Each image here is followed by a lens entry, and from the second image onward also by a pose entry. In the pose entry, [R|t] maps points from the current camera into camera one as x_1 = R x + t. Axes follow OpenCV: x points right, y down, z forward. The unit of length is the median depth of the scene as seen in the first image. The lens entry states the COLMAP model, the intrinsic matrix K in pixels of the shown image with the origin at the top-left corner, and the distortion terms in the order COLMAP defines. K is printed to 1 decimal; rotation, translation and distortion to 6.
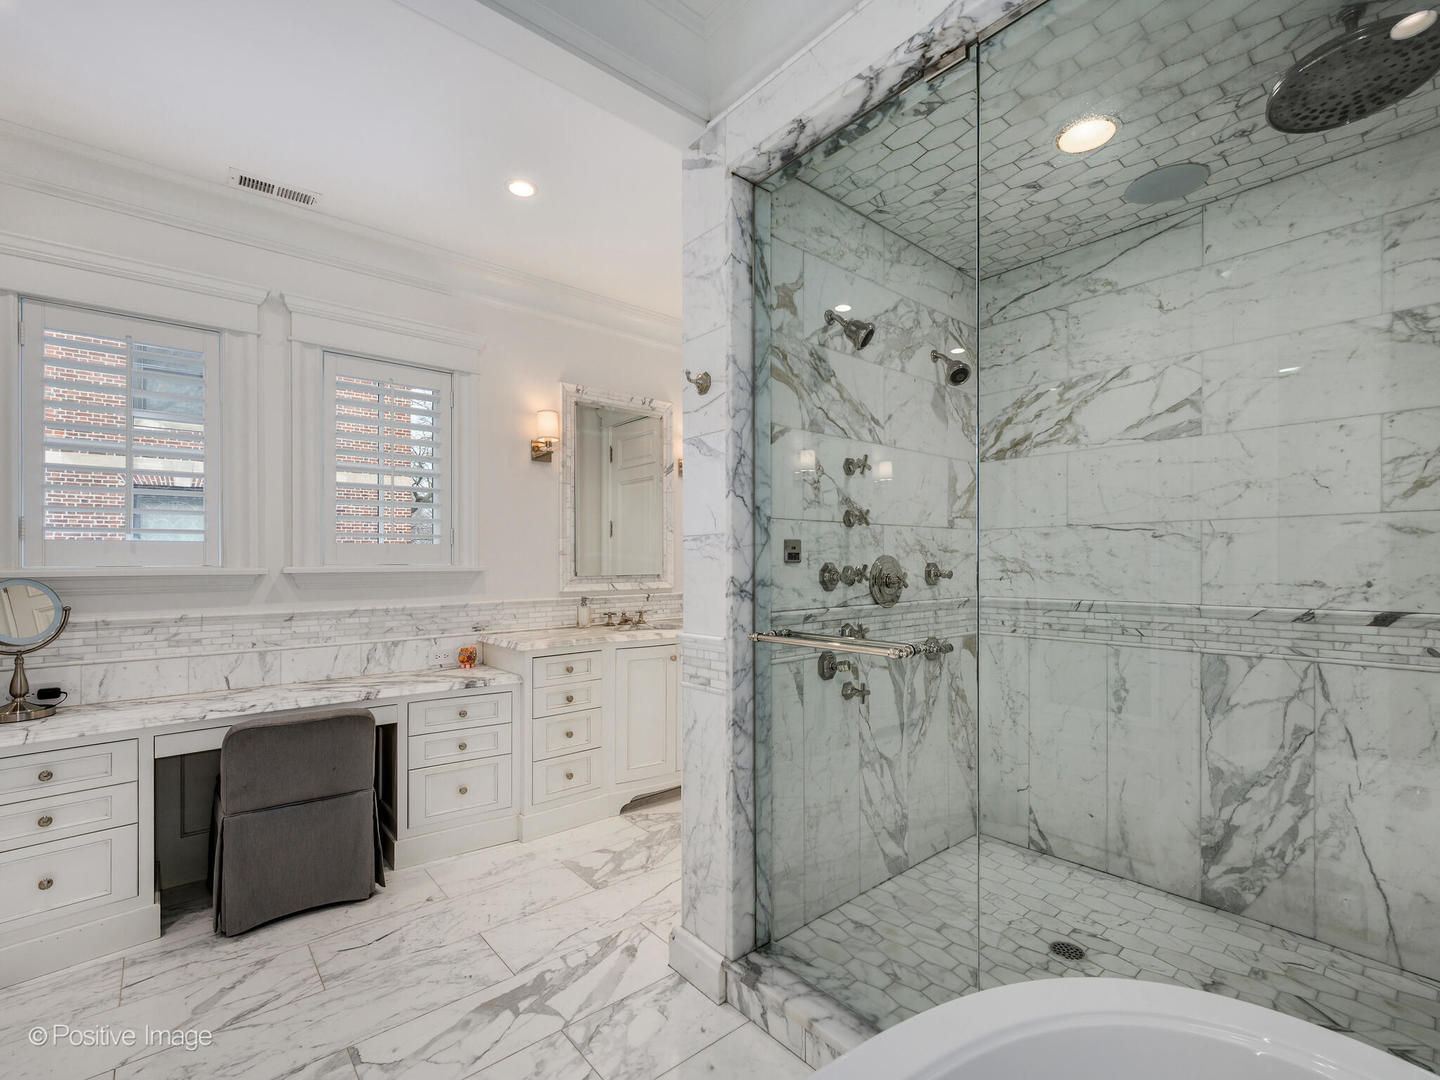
lens RADIAL K [[676.8, 0, 713.9], [0, 676.8, 562.3], [0, 0, 1]] dist [-0.003099, -0.000718]
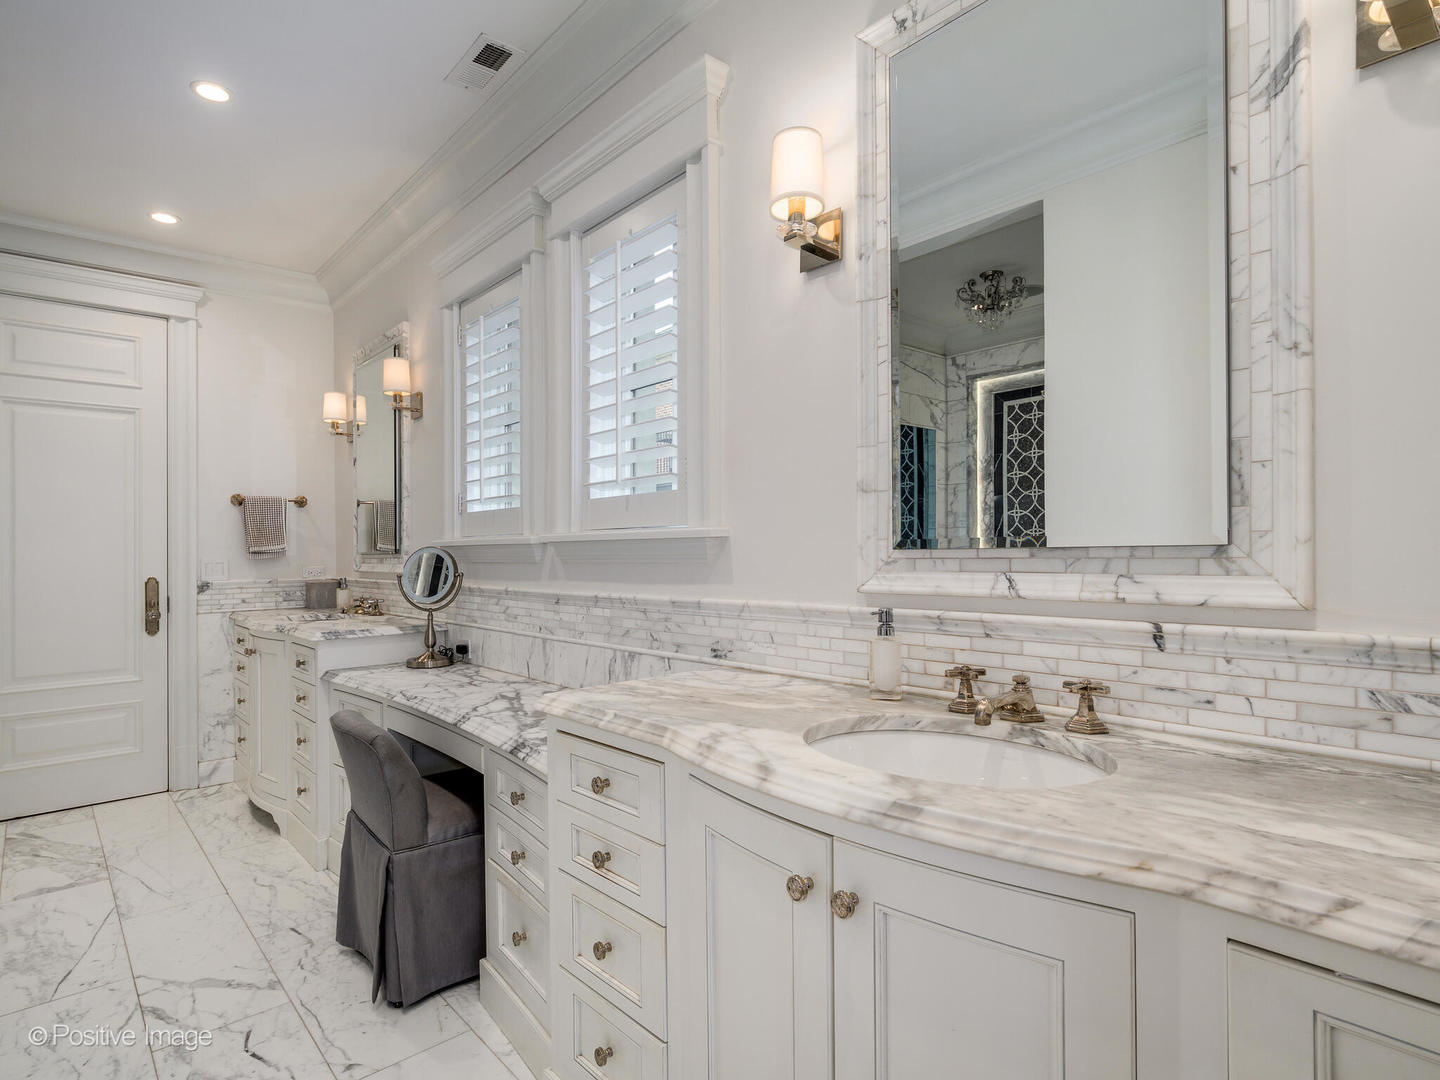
lens RADIAL K [[771.2, 0, 673.4], [0, 771.2, 538.3], [0, 0, 1]] dist [0.003876, 0.000534]
pose [[0.010912, -0.007814, -0.999910, 0.225621], [0.015372, 0.999853, -0.007646, 0.017838], [0.999822, -0.015287, 0.011030, 0.986742]]
